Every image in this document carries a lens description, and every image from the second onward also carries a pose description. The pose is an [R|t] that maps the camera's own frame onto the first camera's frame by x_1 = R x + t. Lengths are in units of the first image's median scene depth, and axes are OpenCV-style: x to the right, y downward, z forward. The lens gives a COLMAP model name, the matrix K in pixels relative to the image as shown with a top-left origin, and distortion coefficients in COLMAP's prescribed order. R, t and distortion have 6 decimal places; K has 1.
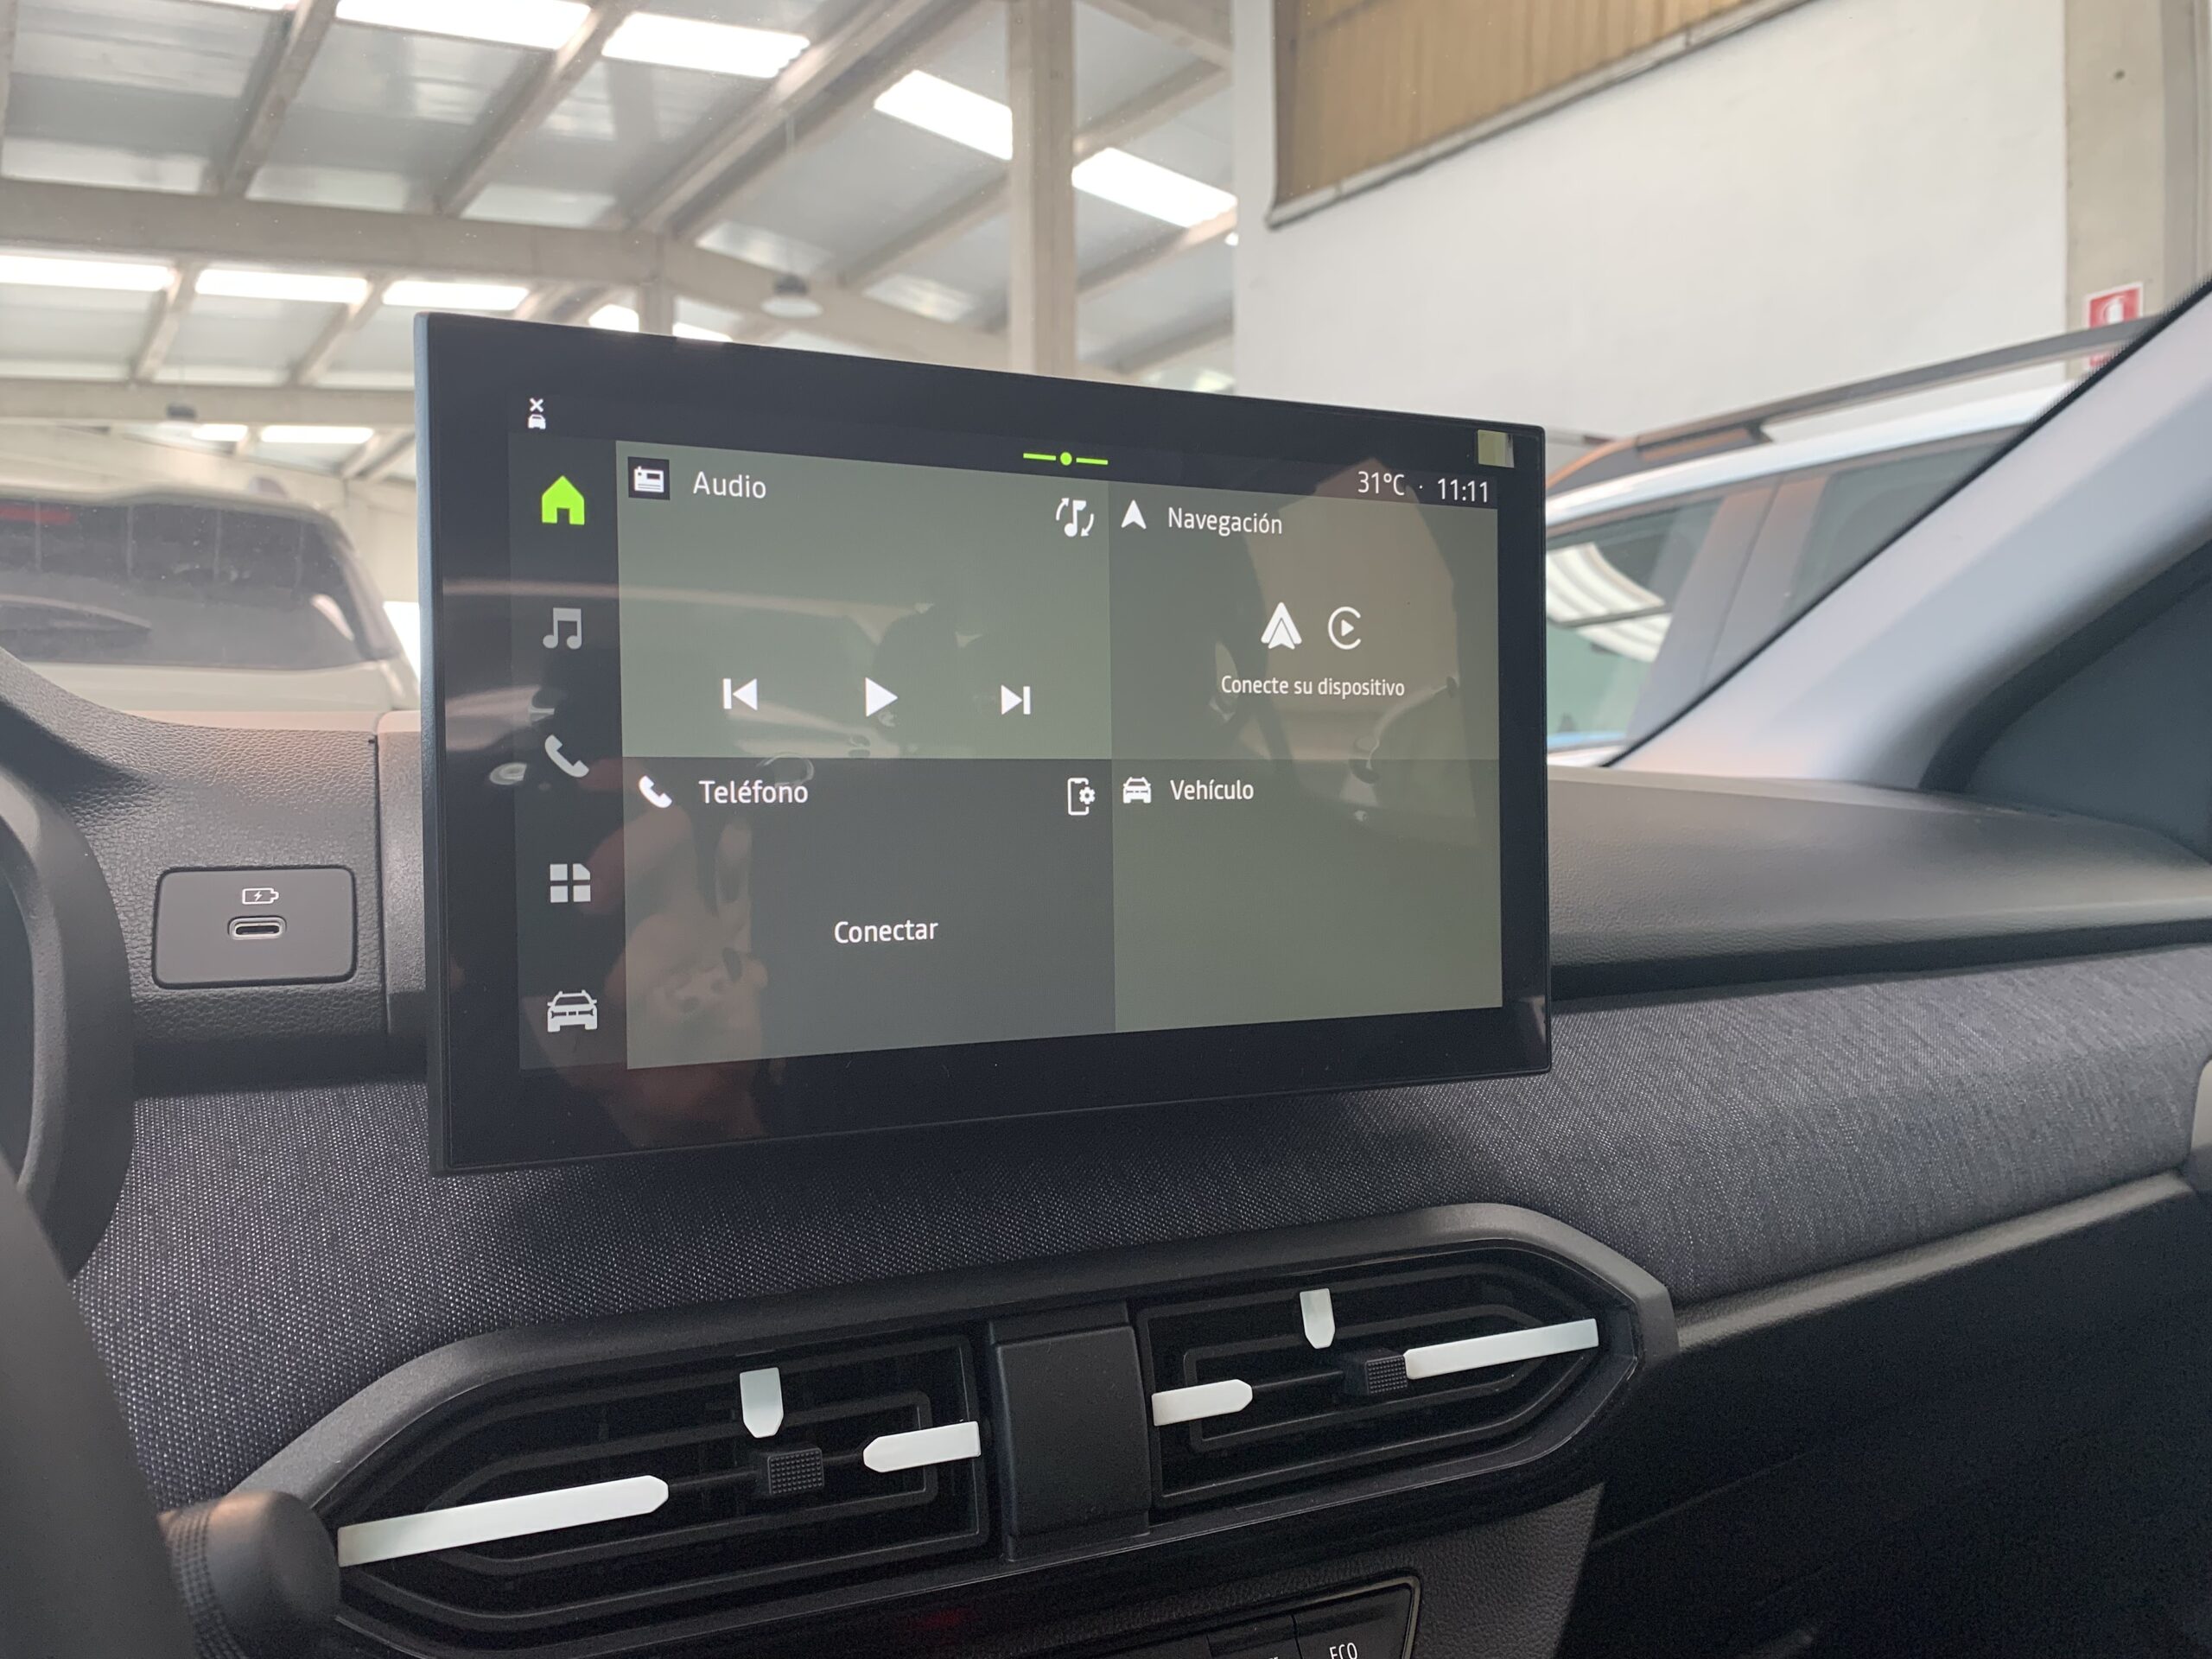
lens RADIAL K [[1715.6, 0, 1097.8], [0, 1715.6, 832.6], [0, 0, 1]] dist [0.009349, -0.008806]
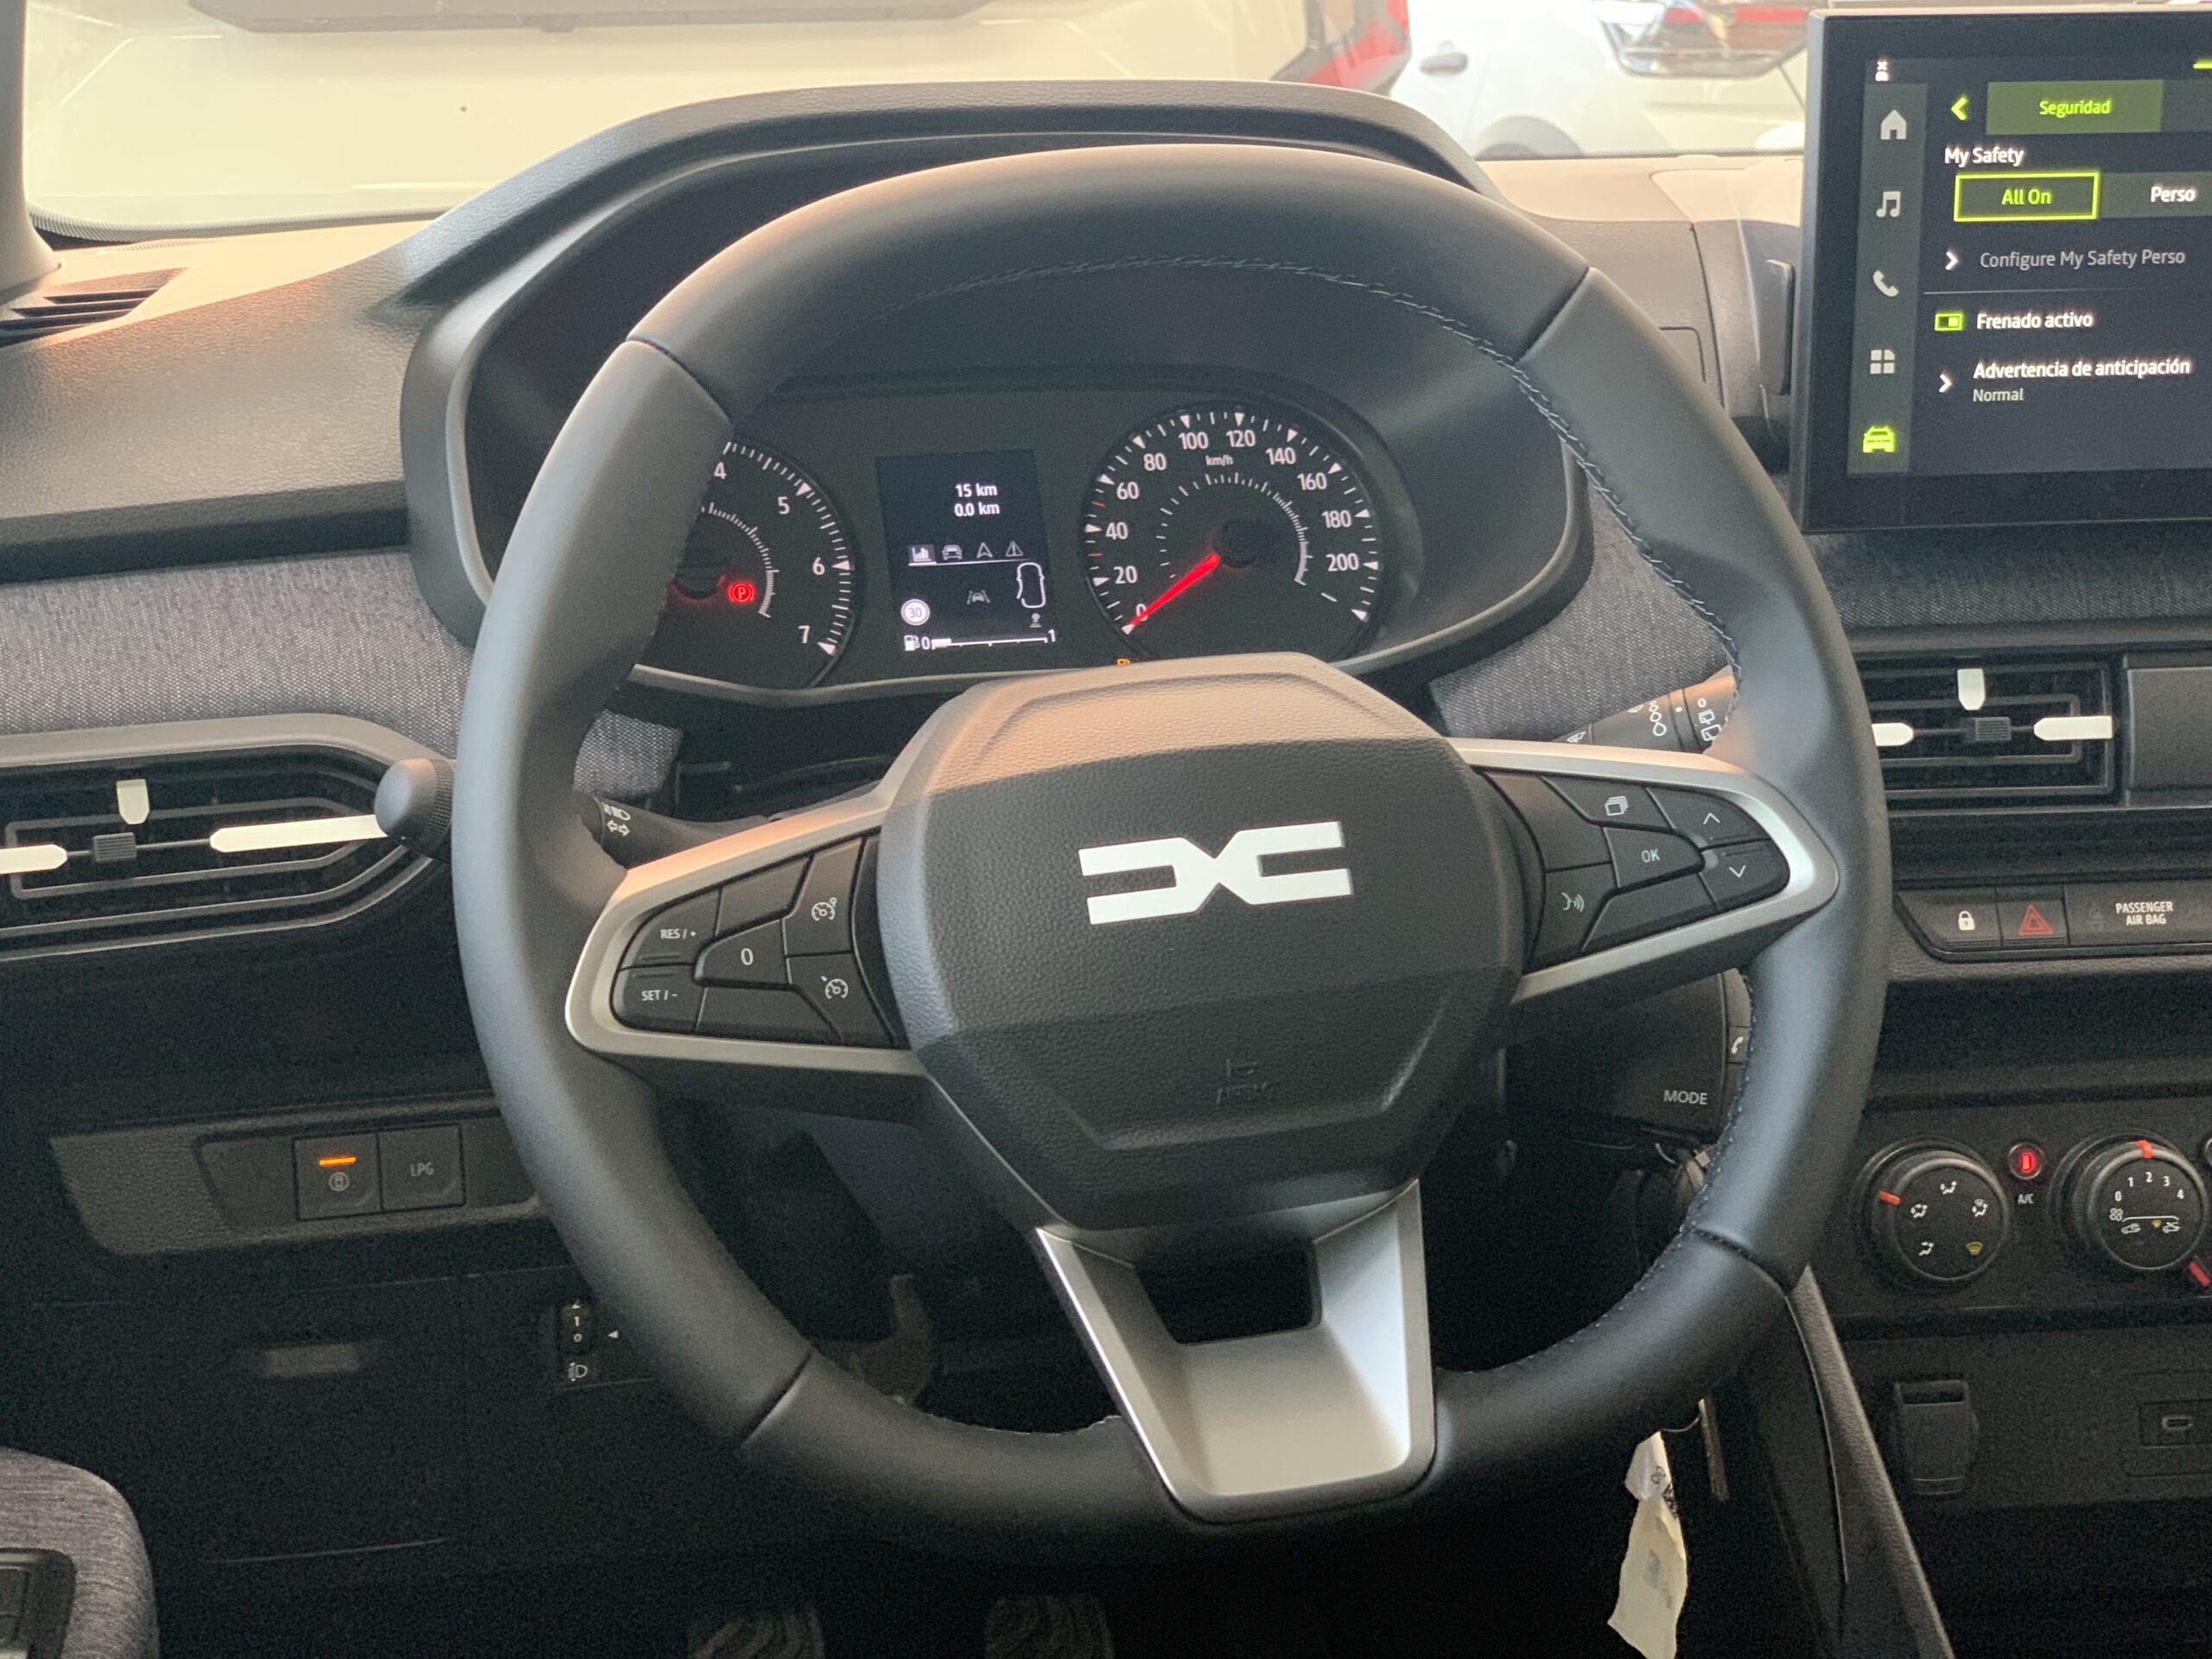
lens RADIAL K [[3424.5, 0, 1099.7], [0, 3424.5, 841.3], [0, 0, 1]] dist [0.019784, 0.000000]
pose [[0.944607, 0.084794, -0.317061, 0.045298], [-0.000934, 0.966739, 0.255762, -0.262569], [0.328202, -0.241299, 0.913268, -1.688435]]
